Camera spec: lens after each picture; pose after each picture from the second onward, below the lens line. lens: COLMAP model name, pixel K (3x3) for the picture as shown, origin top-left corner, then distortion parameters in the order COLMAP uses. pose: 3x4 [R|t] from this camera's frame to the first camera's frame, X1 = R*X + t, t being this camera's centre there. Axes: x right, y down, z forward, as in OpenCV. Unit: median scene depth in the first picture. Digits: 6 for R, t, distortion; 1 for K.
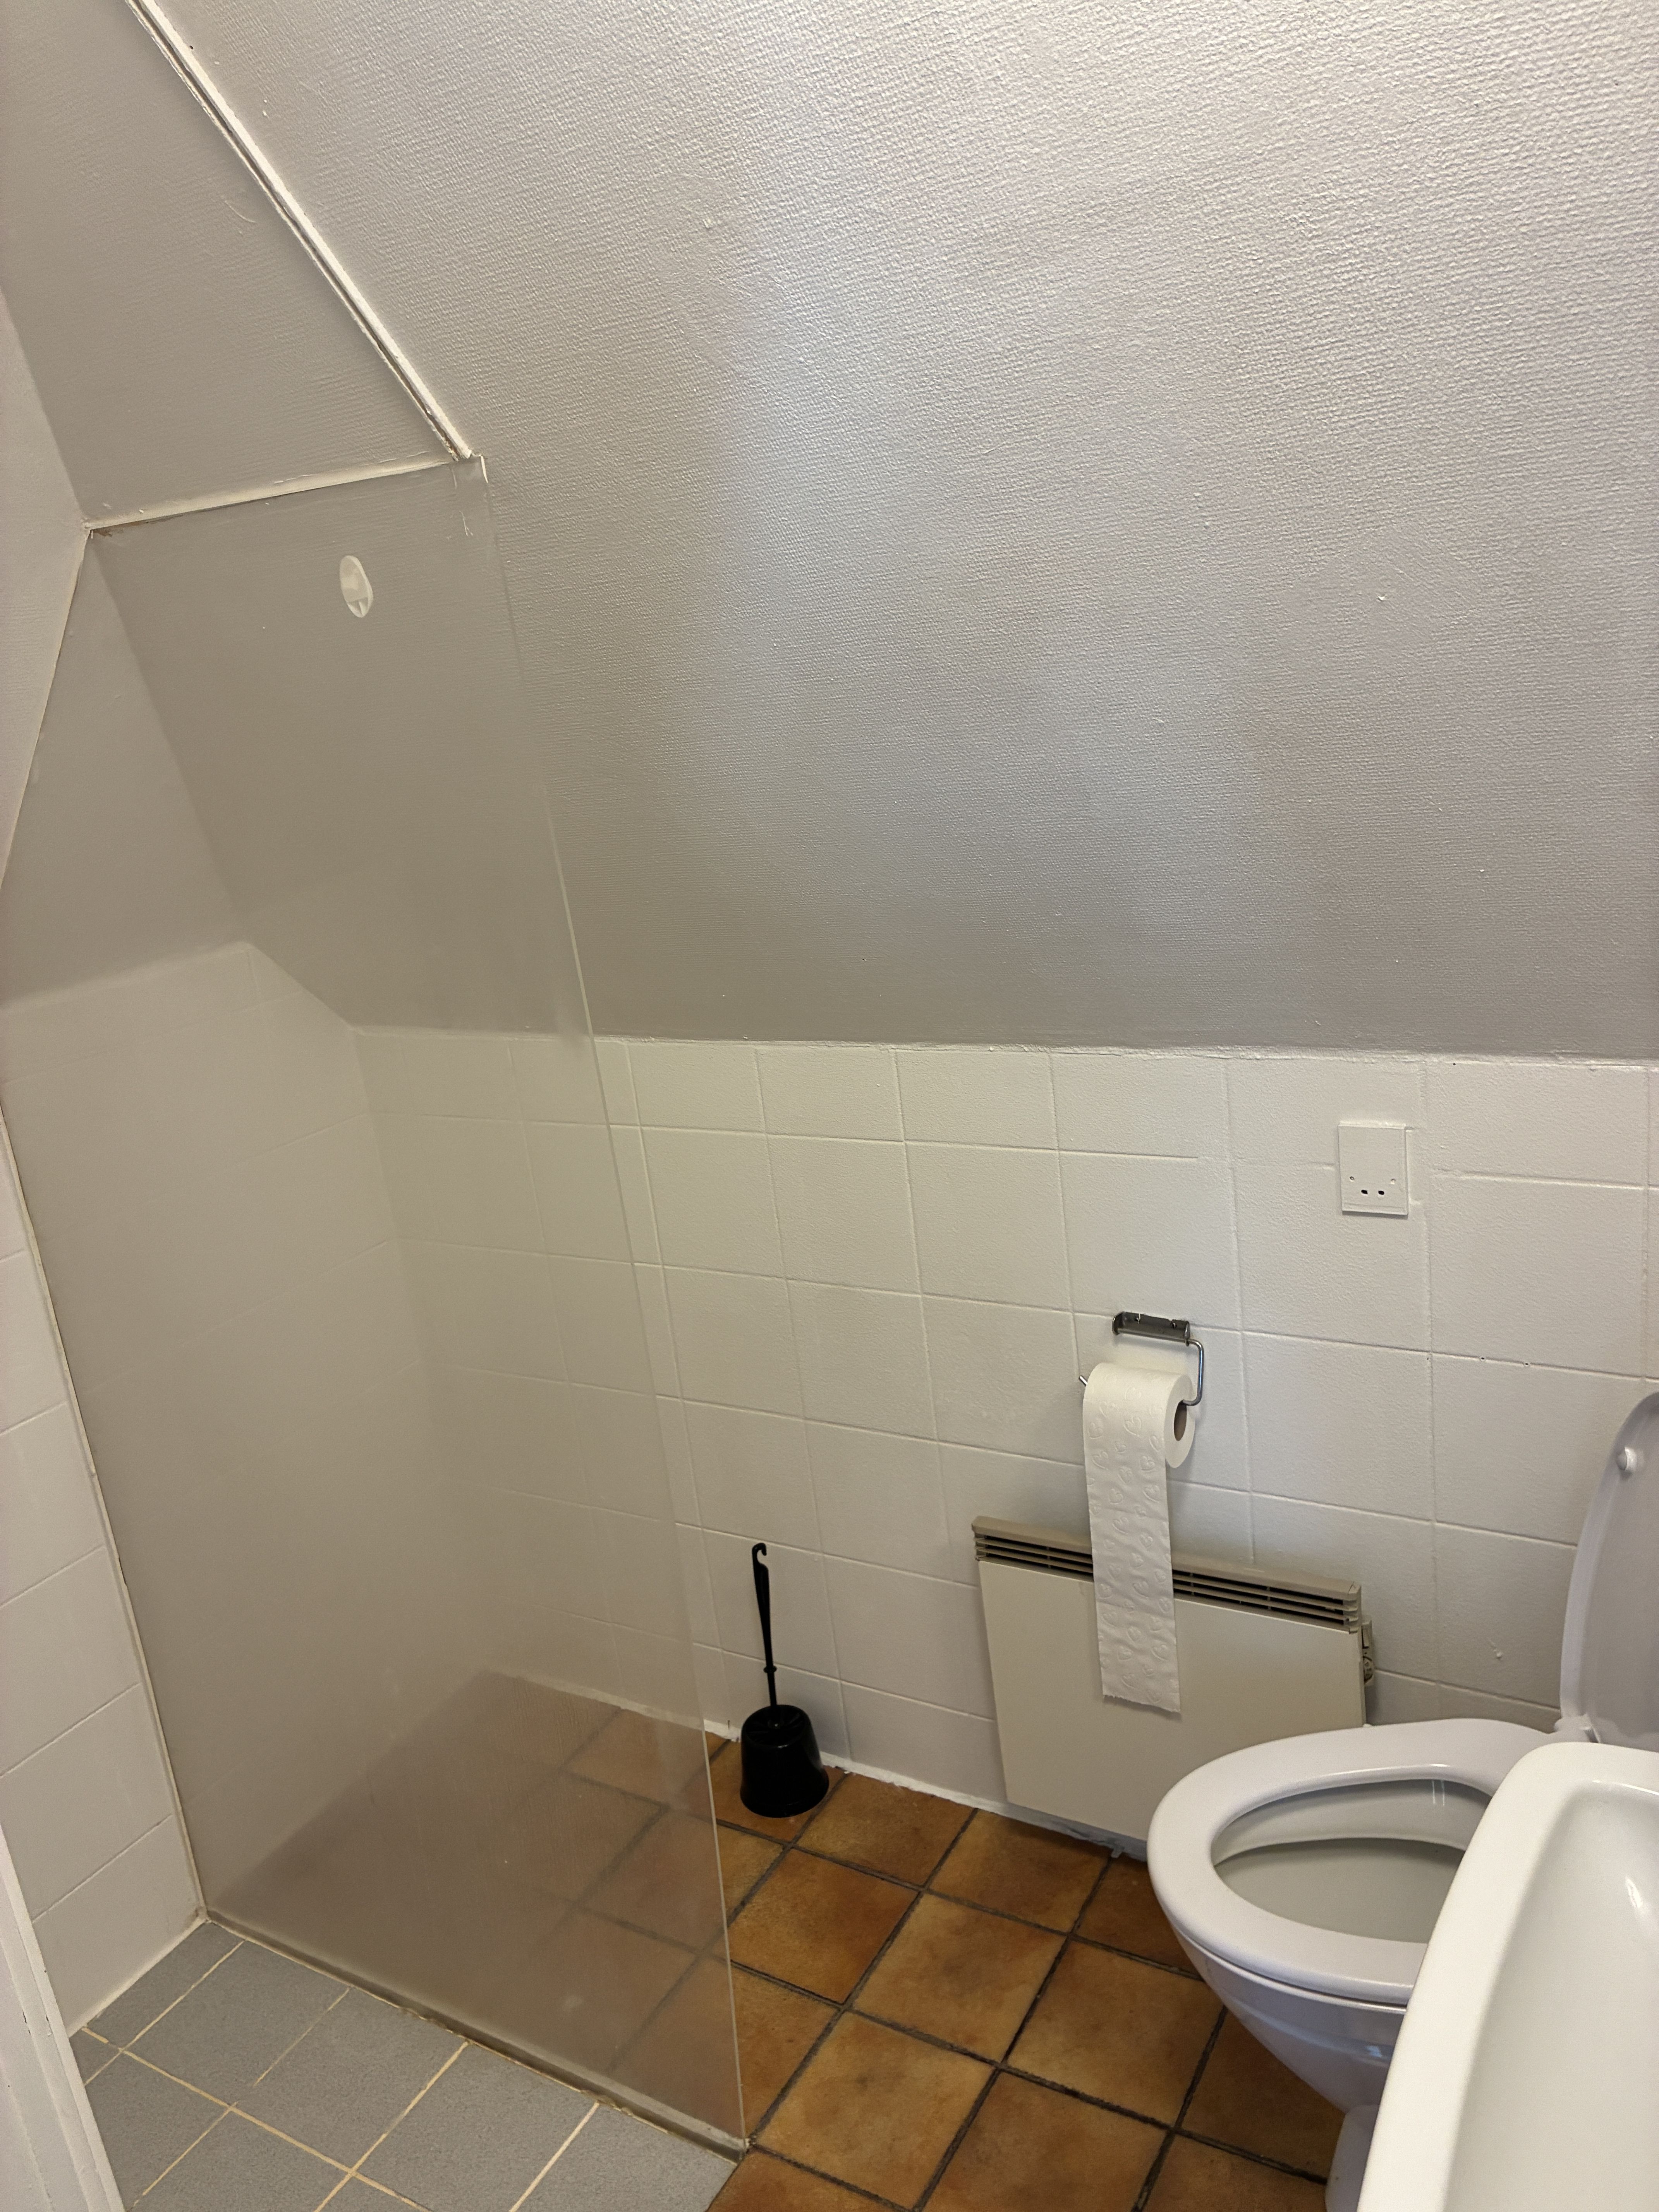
lens RADIAL K [[1693.2, 0, 833.7], [0, 1693.2, 1100.7], [0, 0, 1]] dist [0.025307, -0.021821]
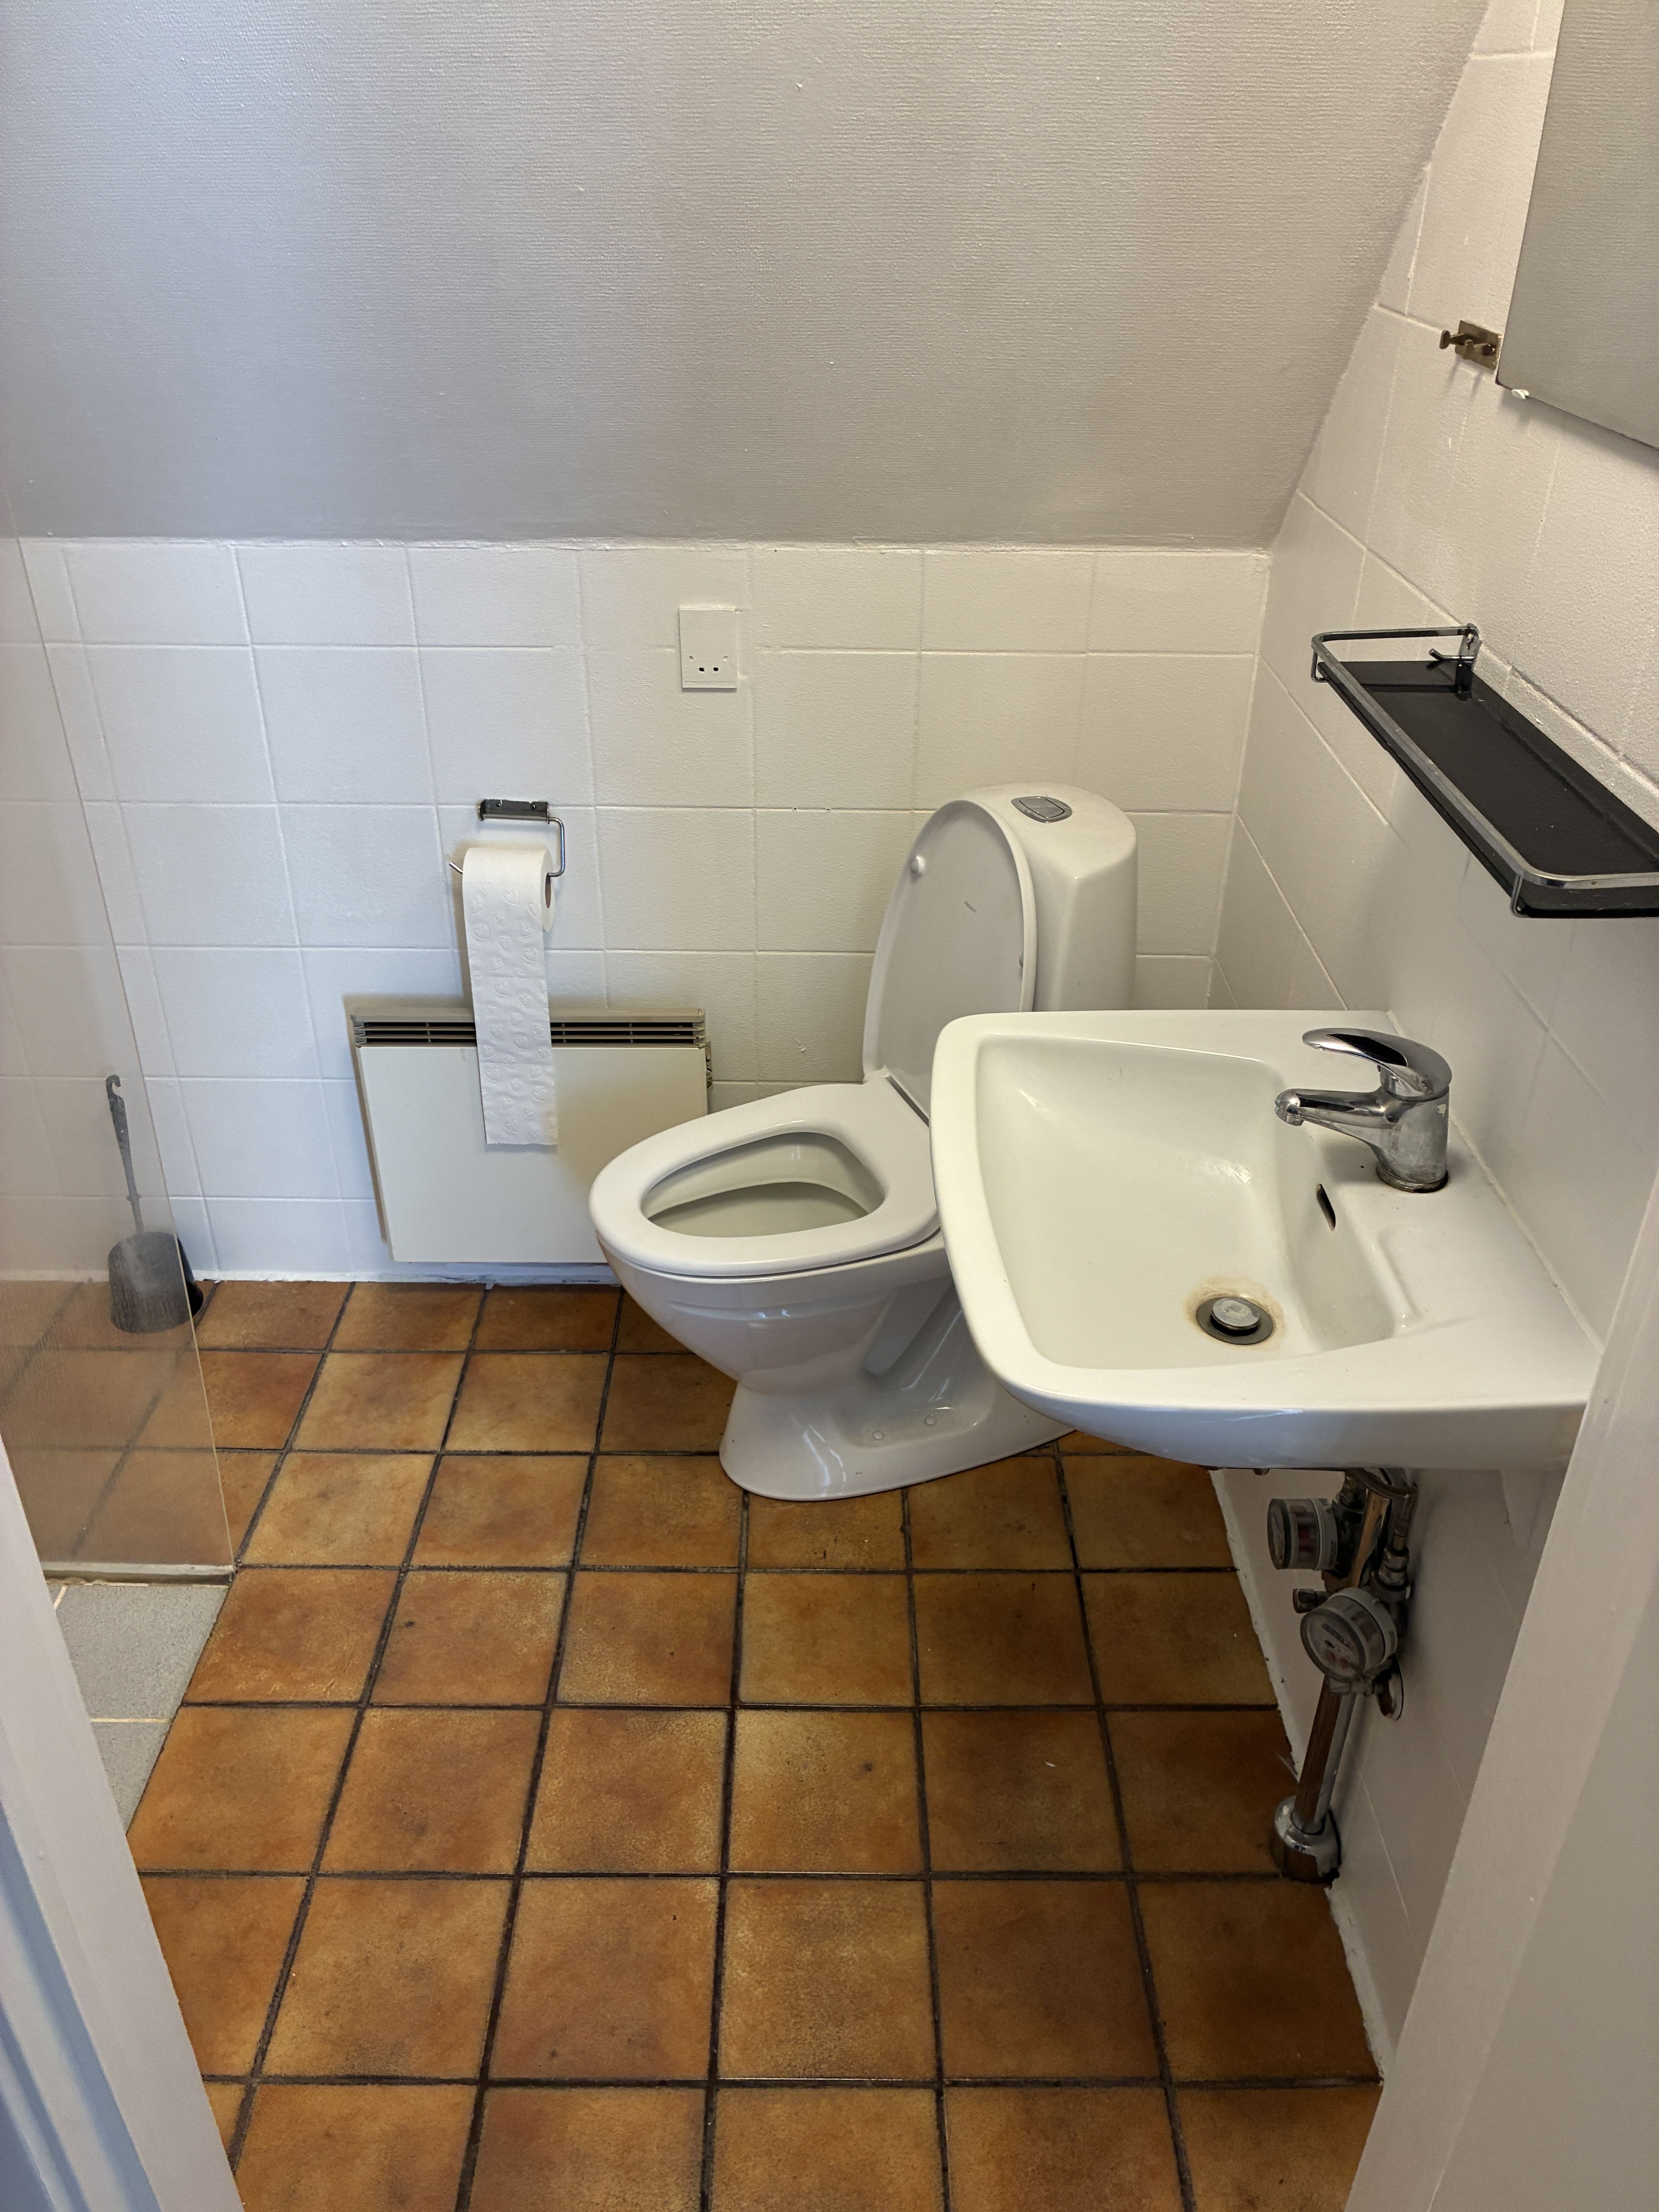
lens RADIAL K [[1693.2, 0, 823.1], [0, 1693.2, 1111.9], [0, 0, 1]] dist [0.025307, -0.021821]
pose [[0.860937, -0.148965, 0.486411, -0.208964], [0.032490, 0.970314, 0.239657, 0.065900], [-0.507672, -0.190526, 0.840219, -0.073515]]
